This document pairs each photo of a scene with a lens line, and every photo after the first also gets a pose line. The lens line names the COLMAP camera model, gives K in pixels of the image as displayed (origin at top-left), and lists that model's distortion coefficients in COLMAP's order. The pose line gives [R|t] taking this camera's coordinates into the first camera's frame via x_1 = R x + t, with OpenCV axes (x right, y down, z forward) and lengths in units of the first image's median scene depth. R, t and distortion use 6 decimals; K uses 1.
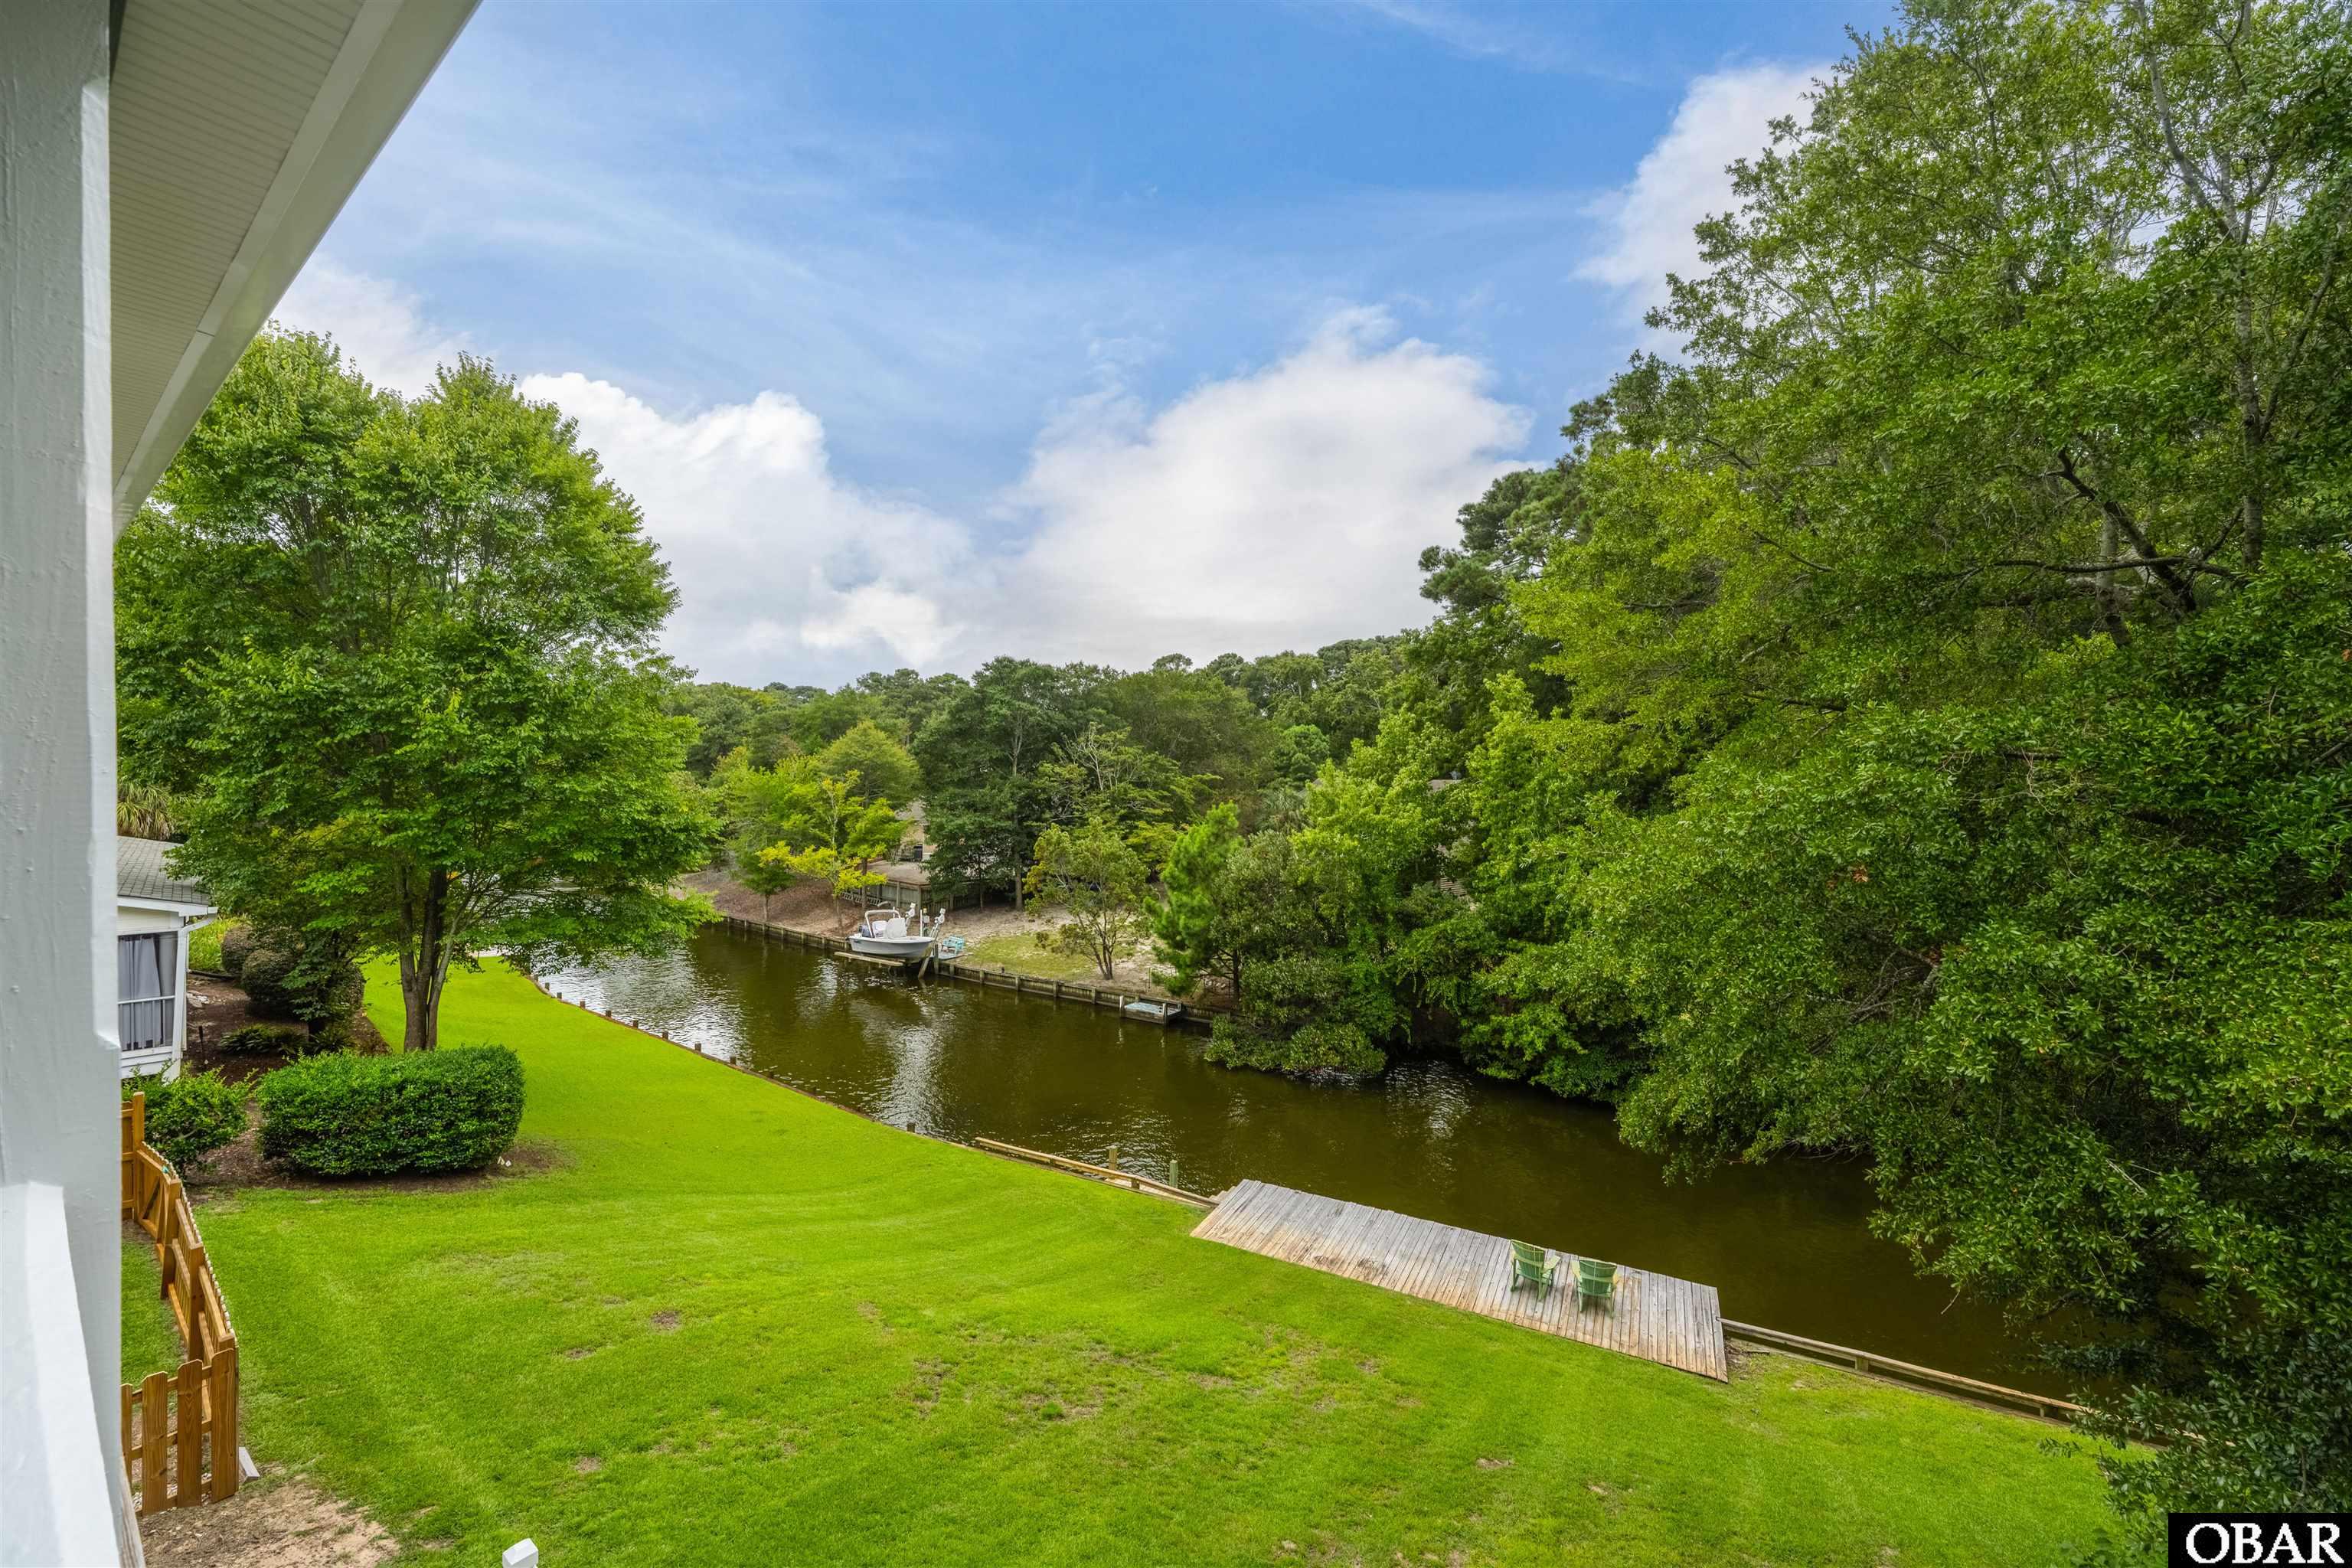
lens RADIAL K [[927.4, 0, 1123.6], [0, 927.4, 779.8], [0, 0, 1]] dist [0.000048, 0.000121]
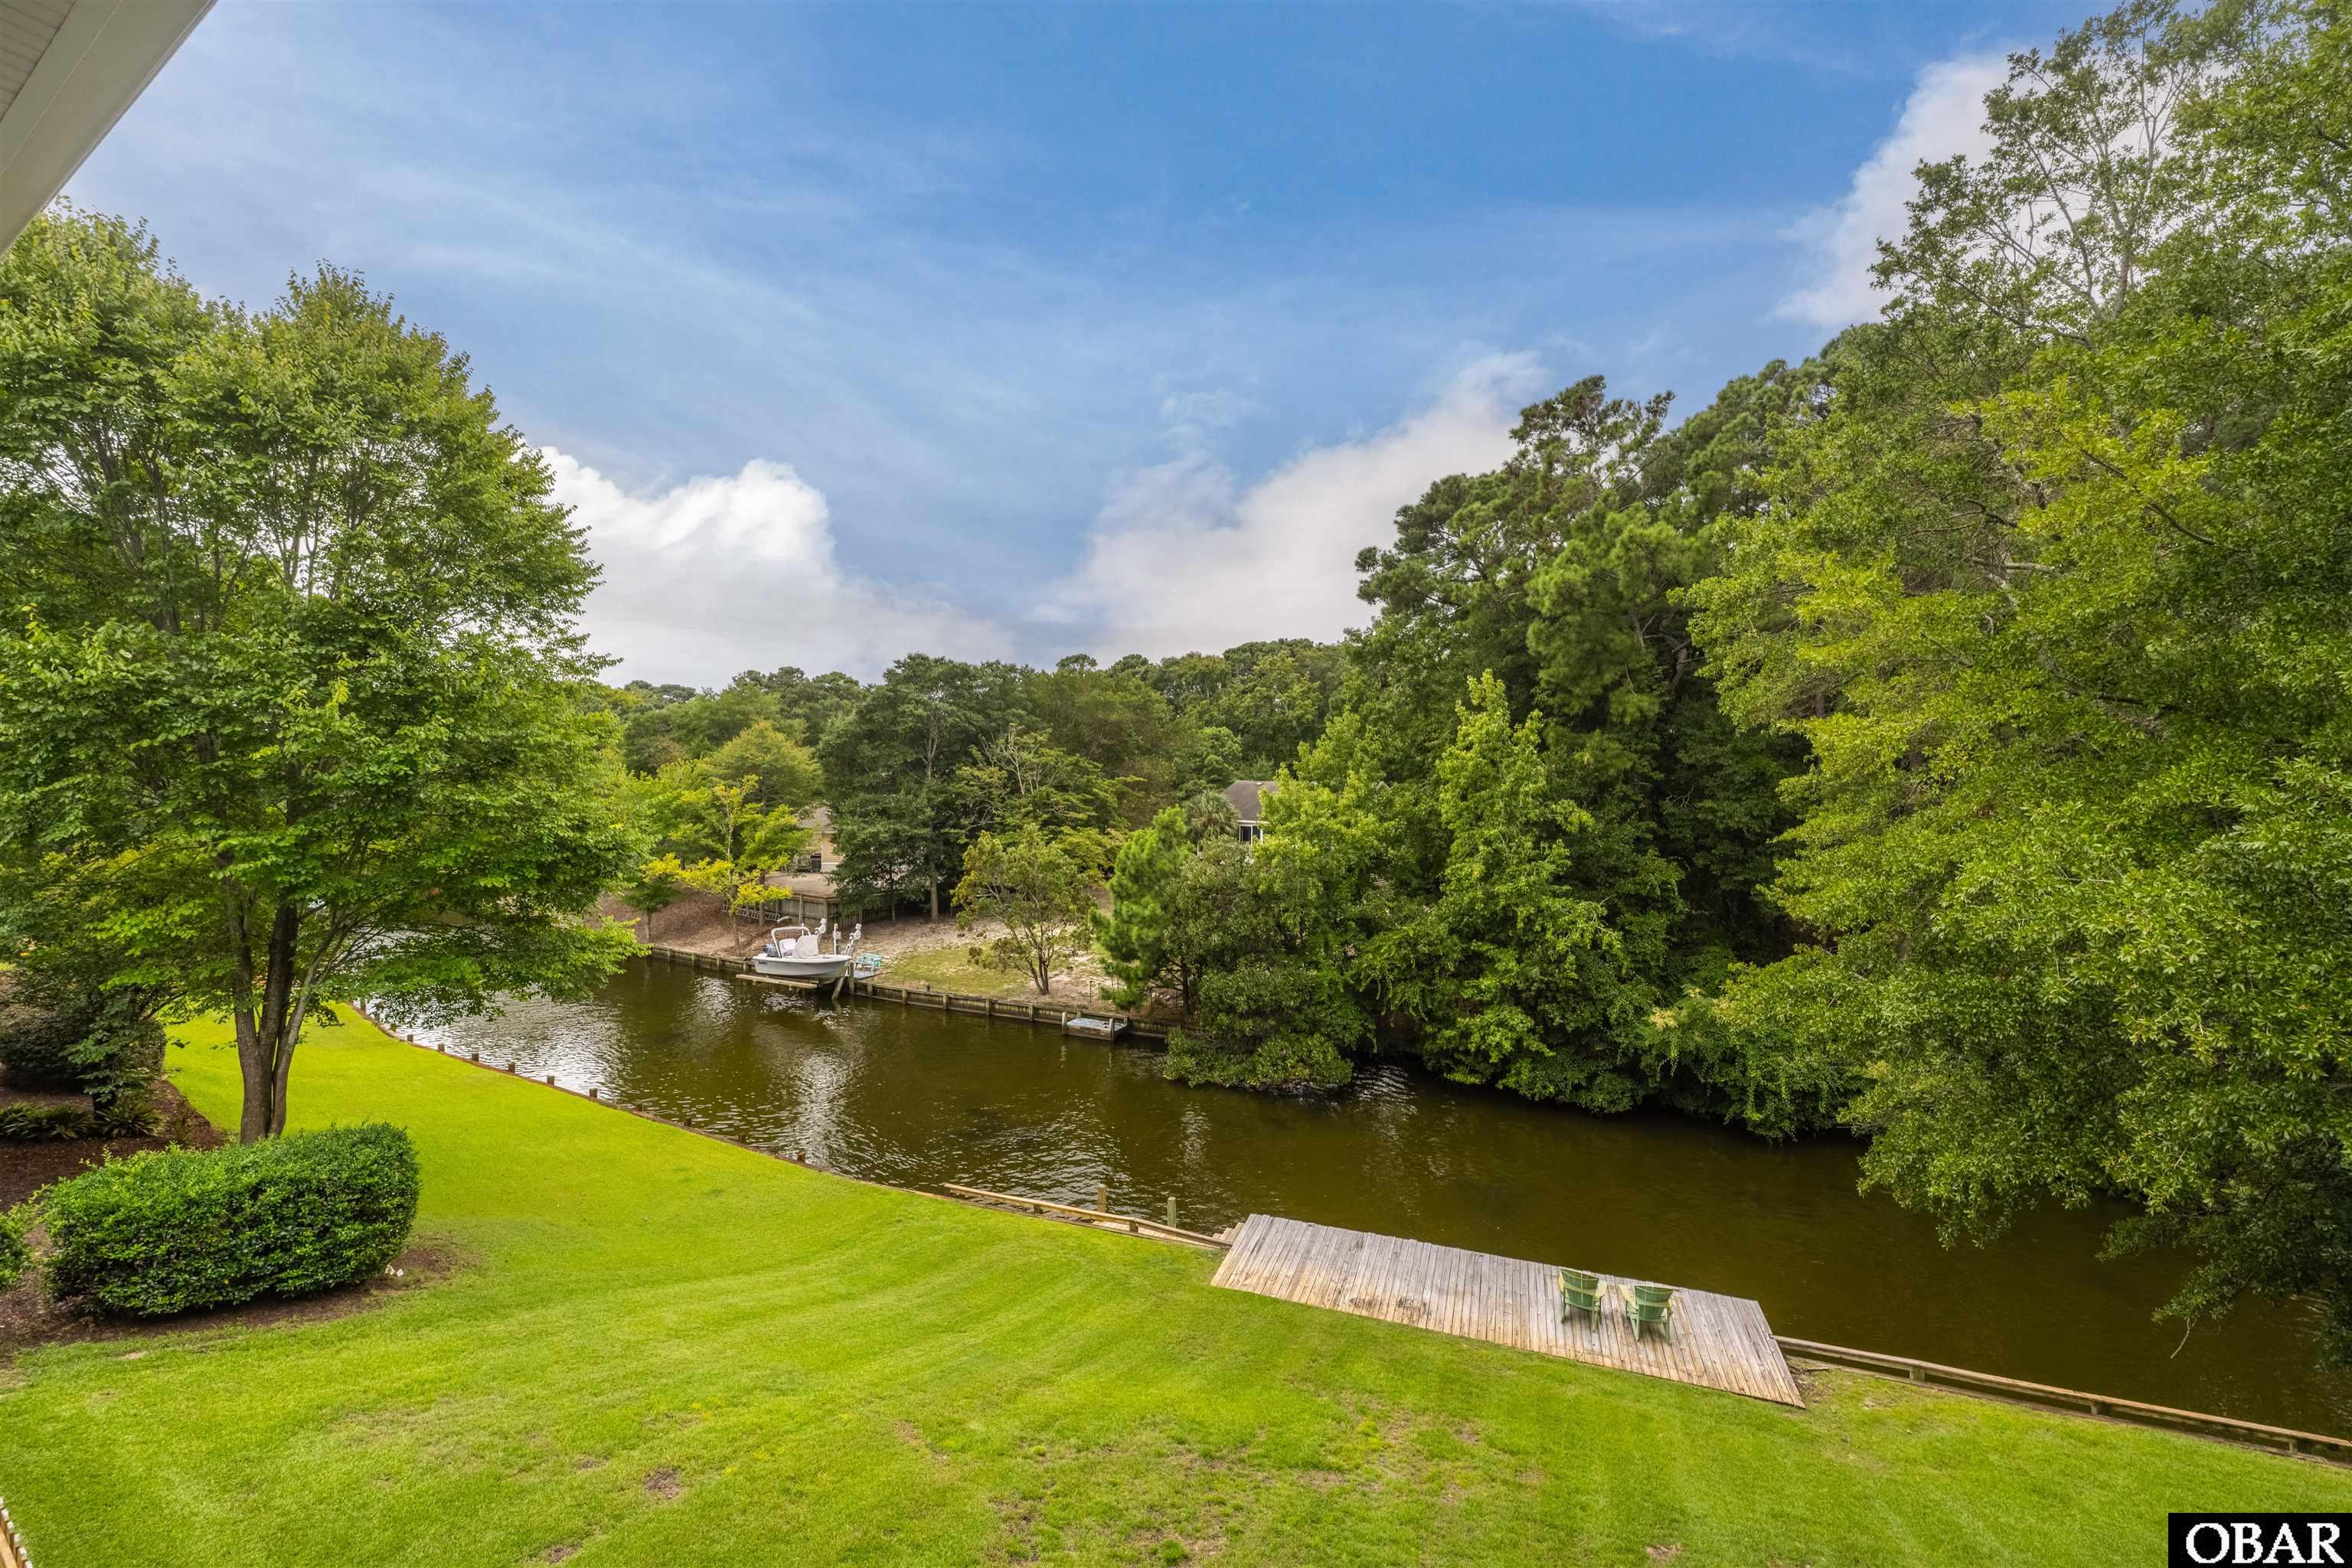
lens RADIAL K [[934.7, 0, 1140.7], [0, 934.7, 778.4], [0, 0, 1]] dist [0.001448, -0.000108]
pose [[0.990550, -0.006320, 0.137005, -0.072193], [0.006862, 0.999970, -0.003488, -0.002256], [-0.136978, 0.004395, 0.990564, 0.058421]]
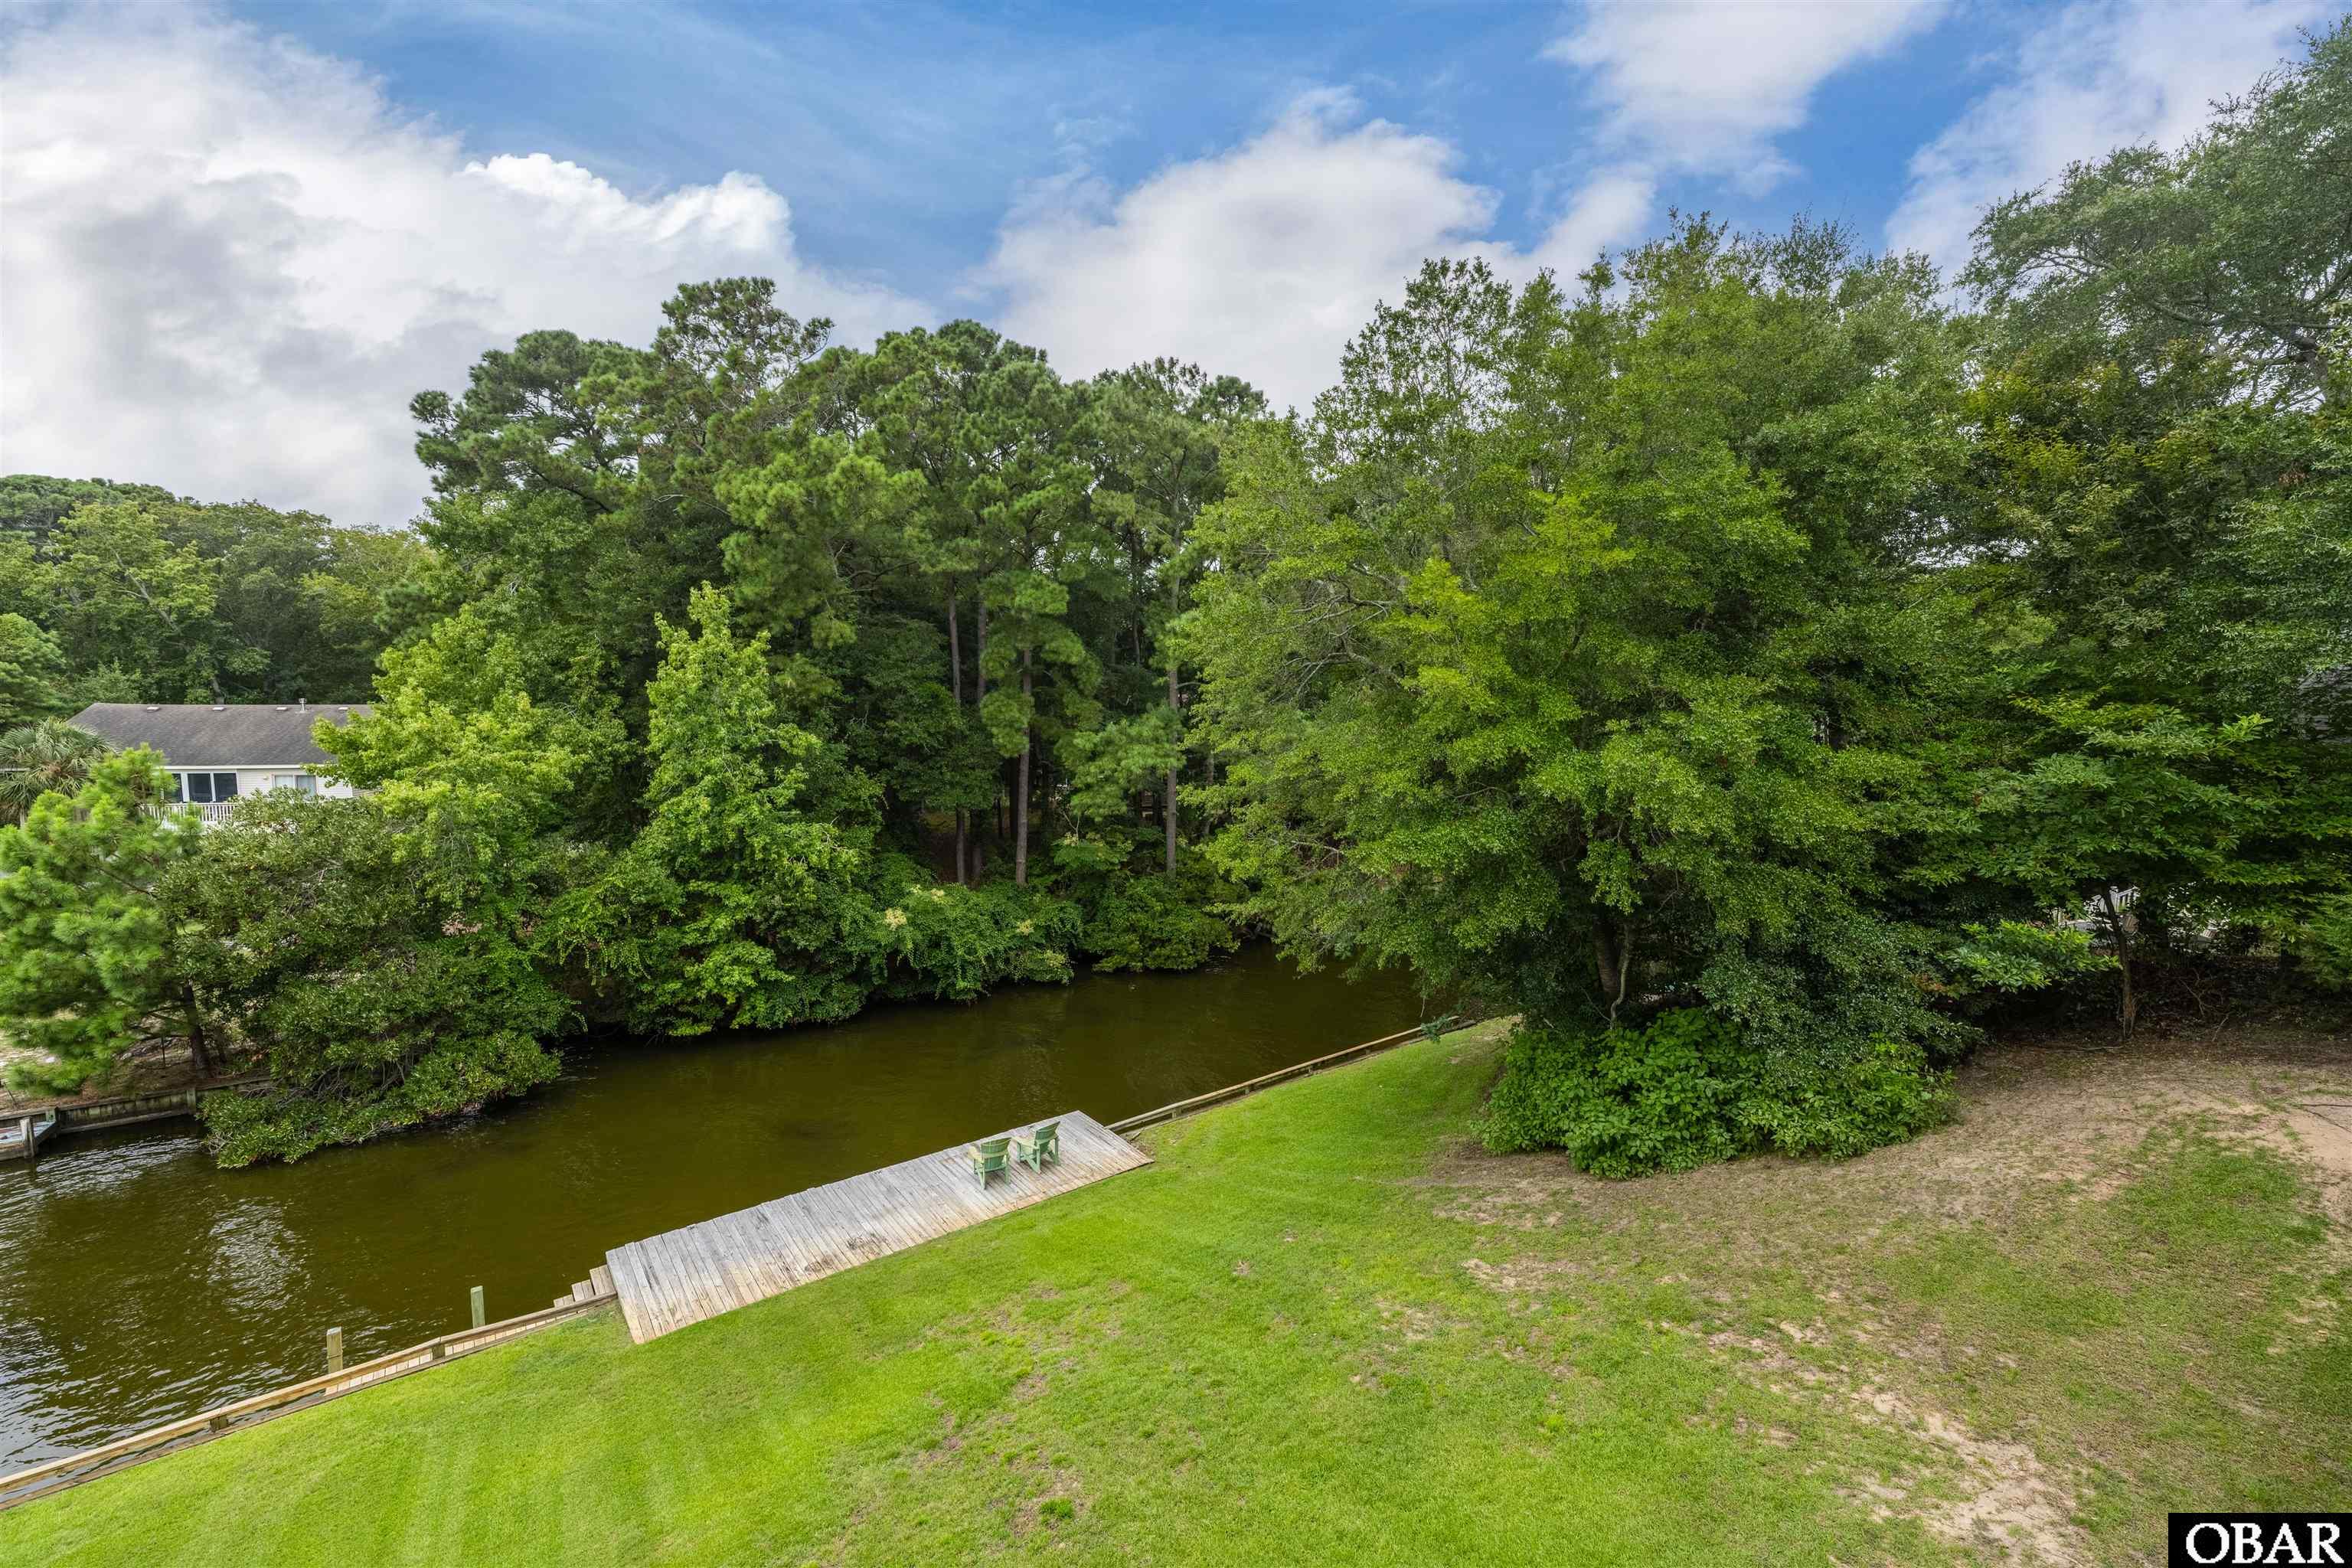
lens RADIAL K [[958.4, 0, 1175.7], [0, 958.4, 796.0], [0, 0, 1]] dist [0.000824, 0.000074]
pose [[0.394847, -0.093972, 0.913928, -0.243802], [0.004907, 0.994957, 0.100184, -0.003161], [-0.918734, -0.035073, 0.393317, 0.203710]]
